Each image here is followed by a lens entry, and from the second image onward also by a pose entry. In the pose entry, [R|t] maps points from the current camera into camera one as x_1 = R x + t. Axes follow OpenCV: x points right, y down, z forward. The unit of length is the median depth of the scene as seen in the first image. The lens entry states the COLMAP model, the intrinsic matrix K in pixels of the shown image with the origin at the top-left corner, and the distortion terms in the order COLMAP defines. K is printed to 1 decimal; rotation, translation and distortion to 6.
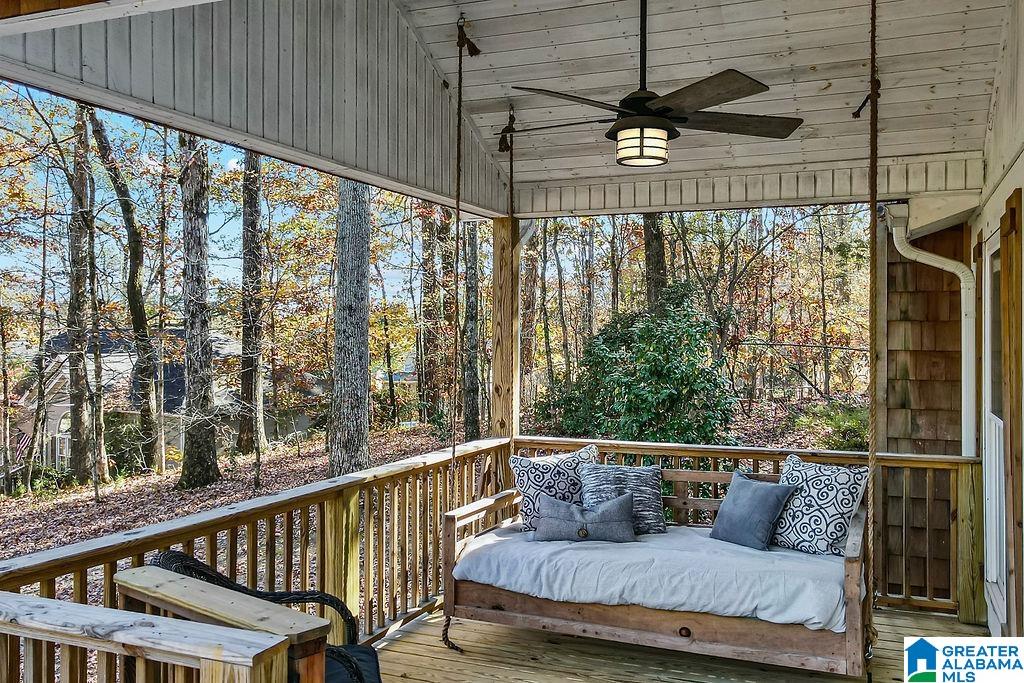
lens RADIAL K [[884.5, 0, 556.9], [0, 884.5, 341.0], [0, 0, 1]] dist [0.016810, 0.008262]
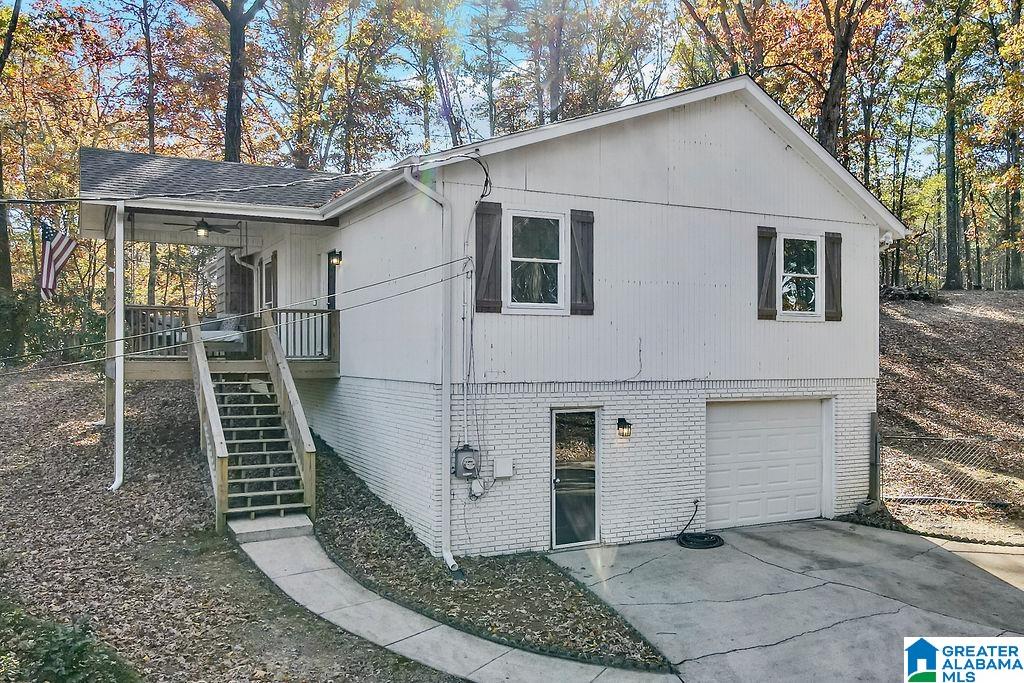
lens RADIAL K [[819.5, 0, 514.0], [0, 819.5, 379.0], [0, 0, 1]] dist [0.002864, -0.004078]
pose [[0.663928, -0.029726, 0.747206, -1.221952], [0.013166, 0.999519, 0.028065, 0.263793], [-0.747681, -0.008796, 0.664000, -1.823965]]
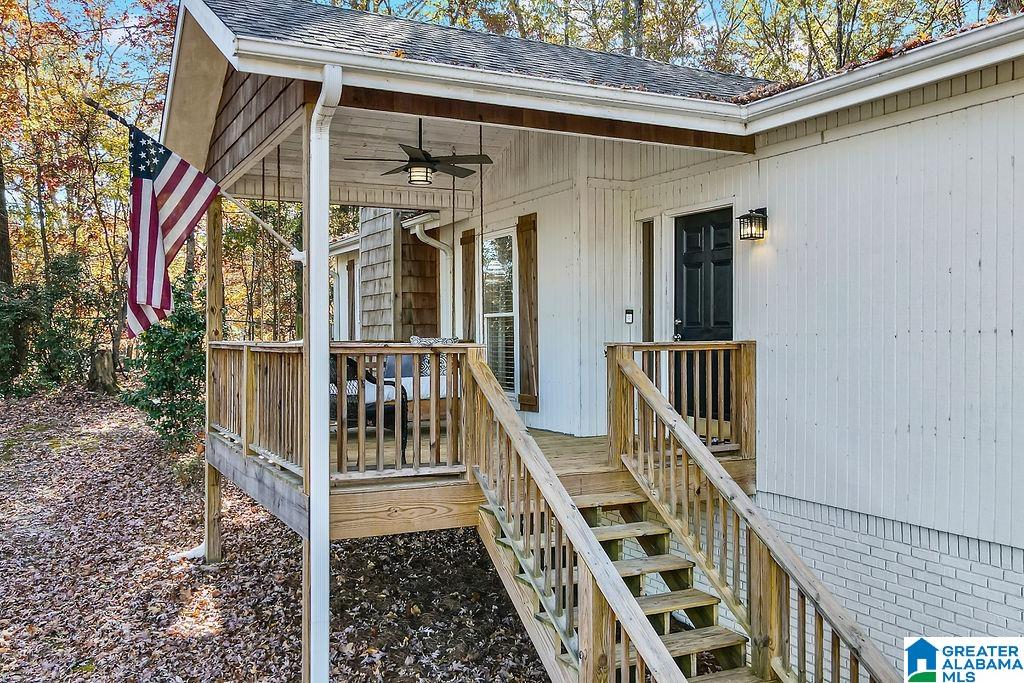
lens RADIAL K [[879.4, 0, 512.0], [0, 879.4, 341.5], [0, 0, 1]] dist [0.001854, 0.007293]
pose [[0.682246, -0.012661, 0.731013, -0.820746], [0.018402, 0.999831, 0.000143, 0.119875], [-0.730891, 0.013354, 0.682363, -0.398964]]
